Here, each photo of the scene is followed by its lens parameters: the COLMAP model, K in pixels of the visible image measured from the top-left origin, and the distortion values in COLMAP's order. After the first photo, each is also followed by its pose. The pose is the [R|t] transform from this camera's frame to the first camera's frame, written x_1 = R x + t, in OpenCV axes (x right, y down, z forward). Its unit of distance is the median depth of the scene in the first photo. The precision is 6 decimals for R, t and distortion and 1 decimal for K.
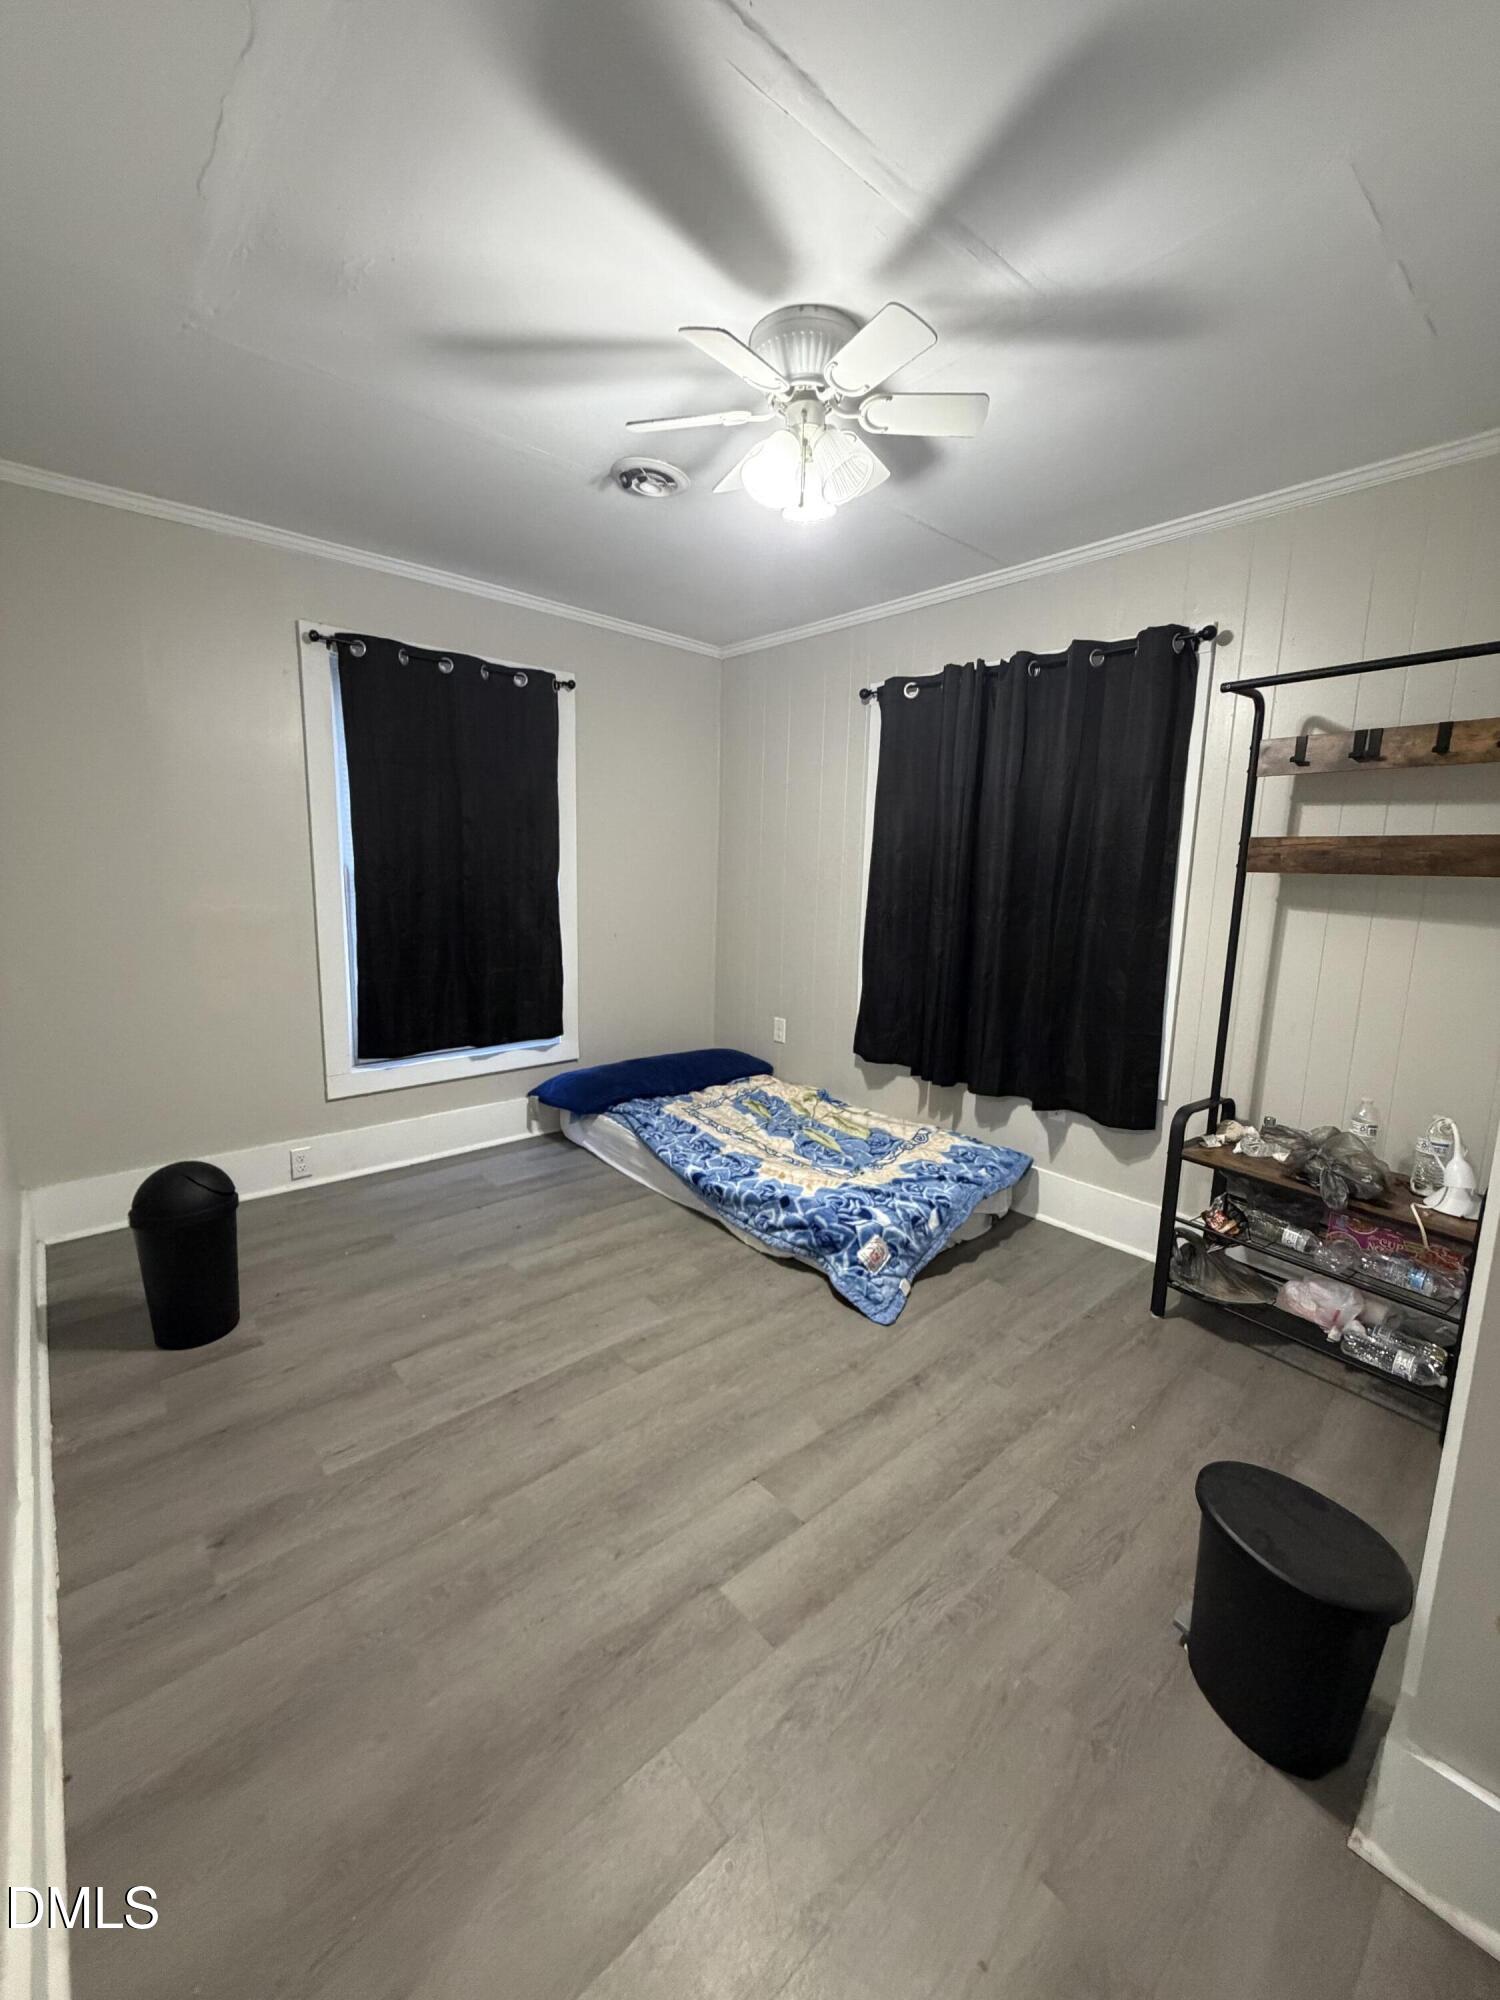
lens RADIAL K [[795.3, 0, 745.0], [0, 795.3, 986.5], [0, 0, 1]] dist [0.011996, -0.000244]
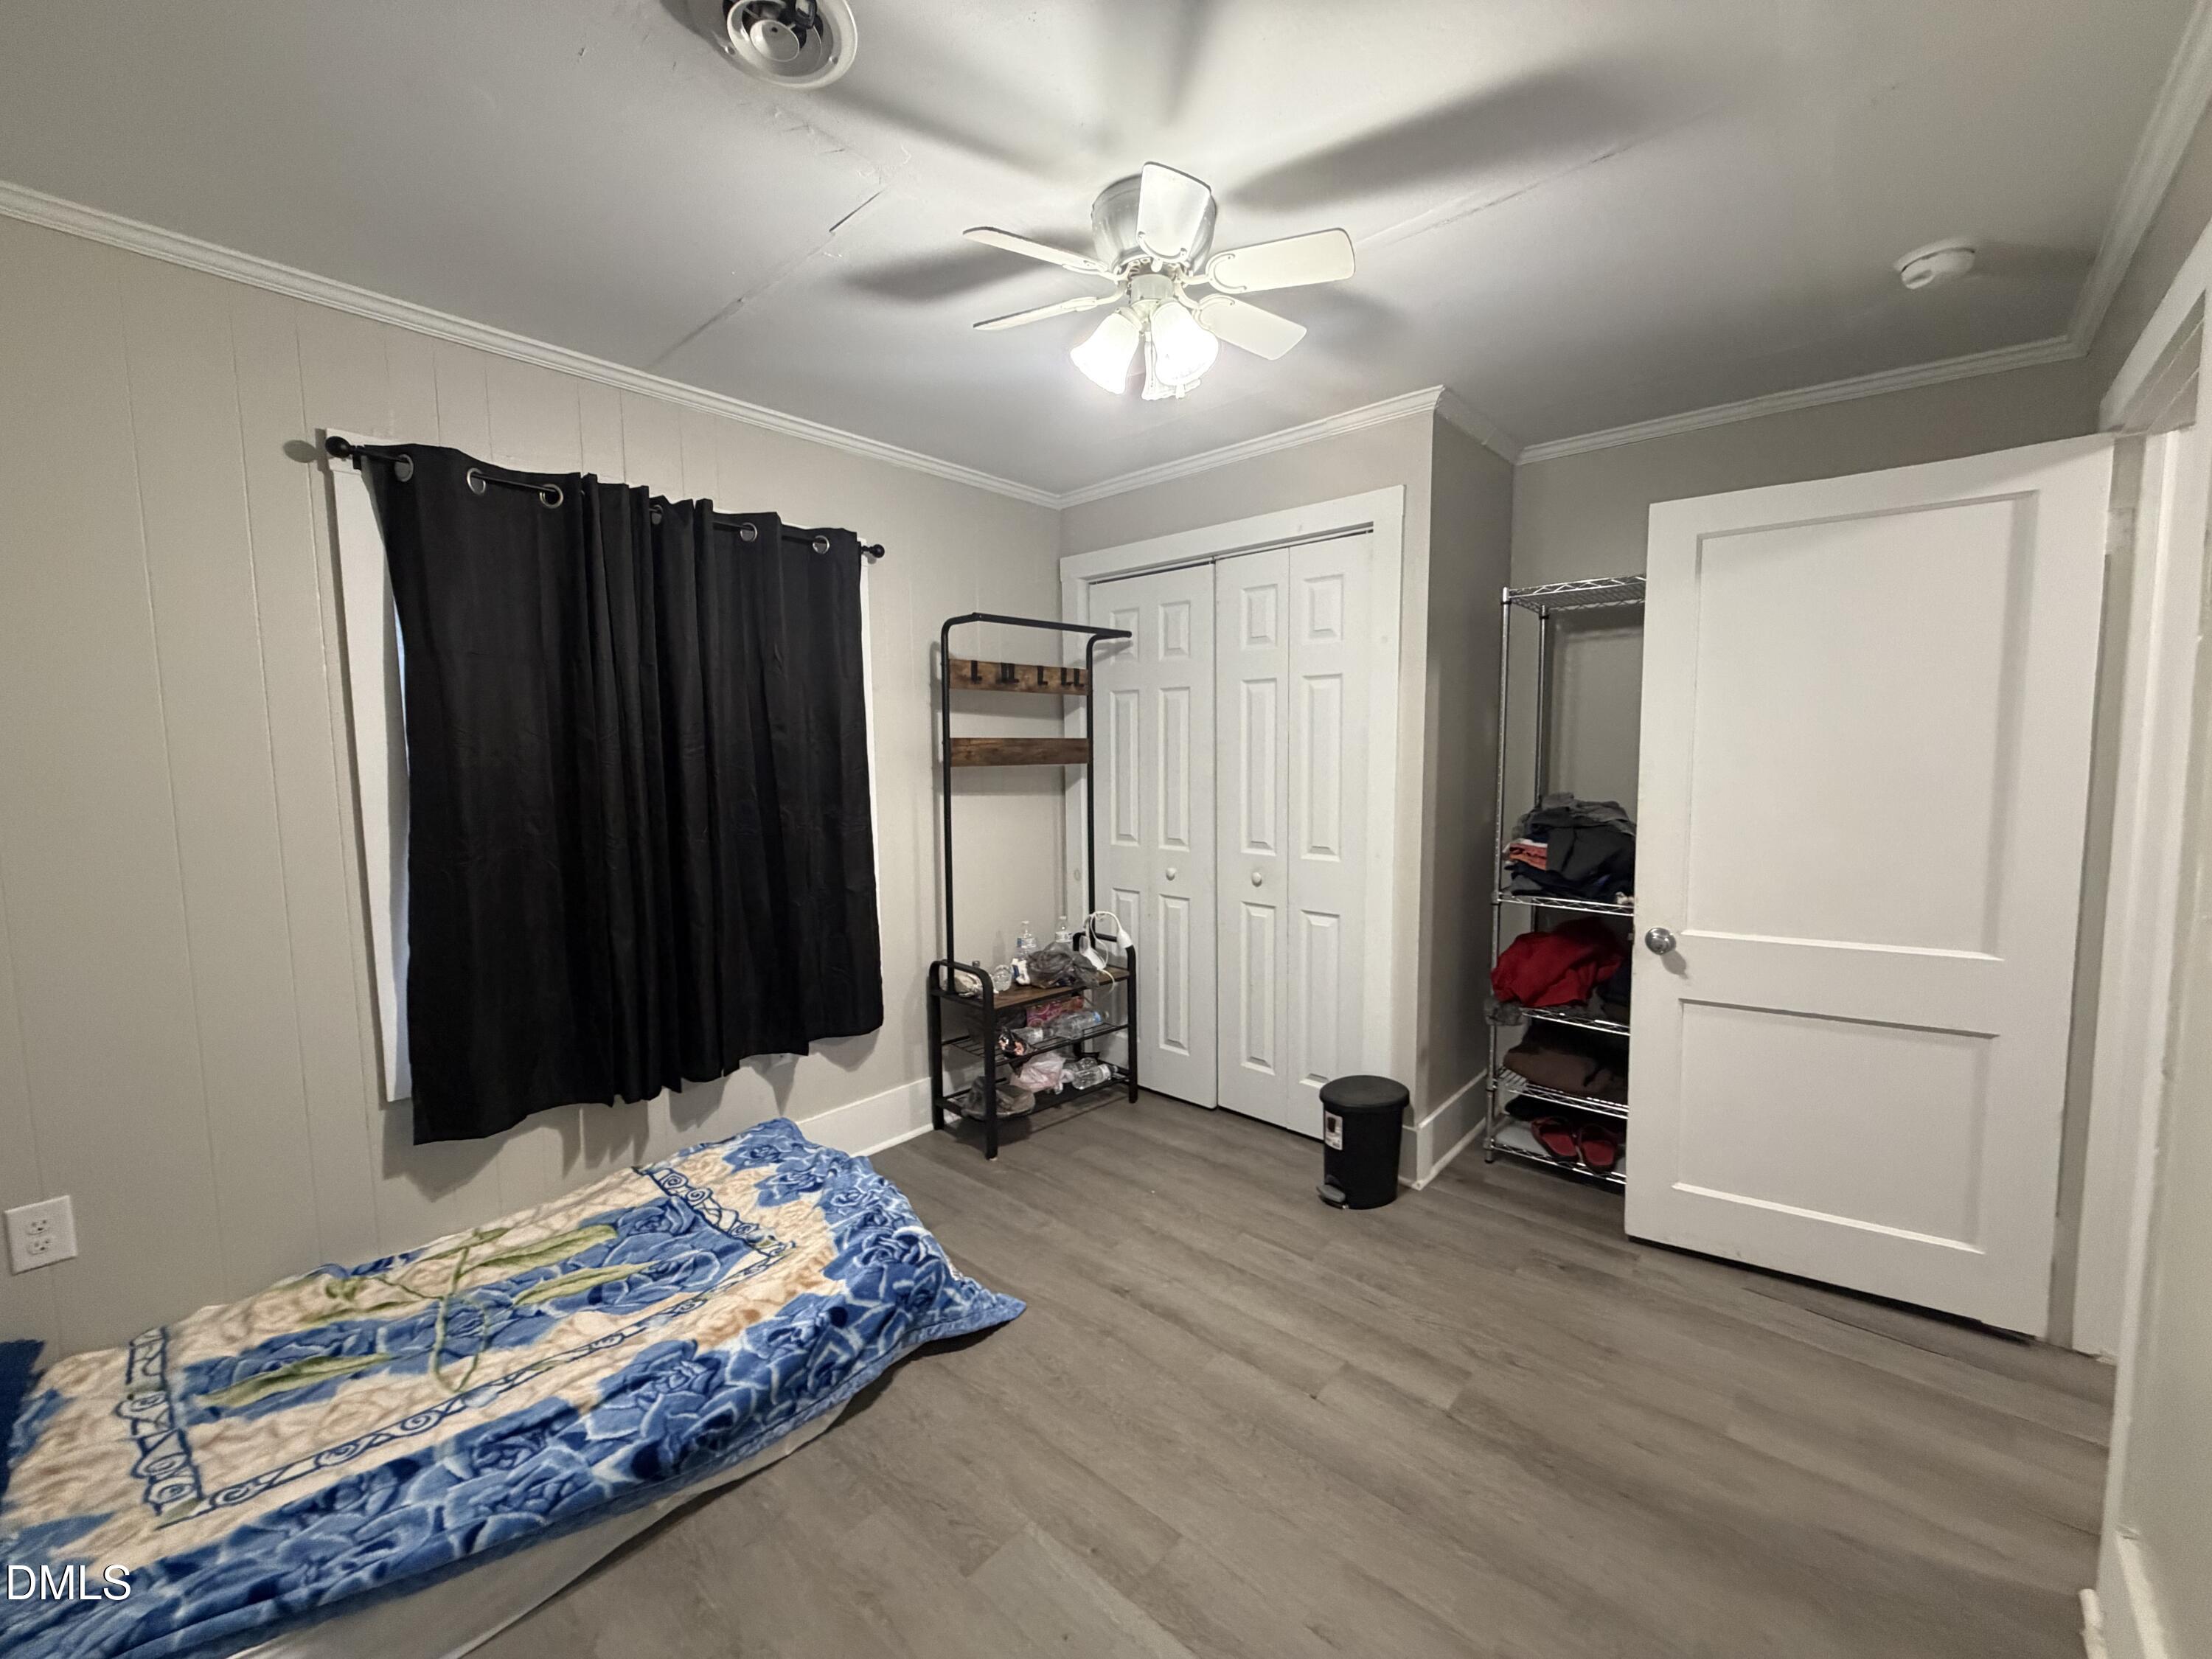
lens RADIAL K [[879.6, 0, 1101.7], [0, 879.6, 834.2], [0, 0, 1]] dist [0.011996, -0.000244]
pose [[-0.106416, -0.109339, 0.988292, -0.572984], [0.164570, 0.978291, 0.125953, -0.140790], [-0.980608, 0.176046, -0.086112, 0.743245]]
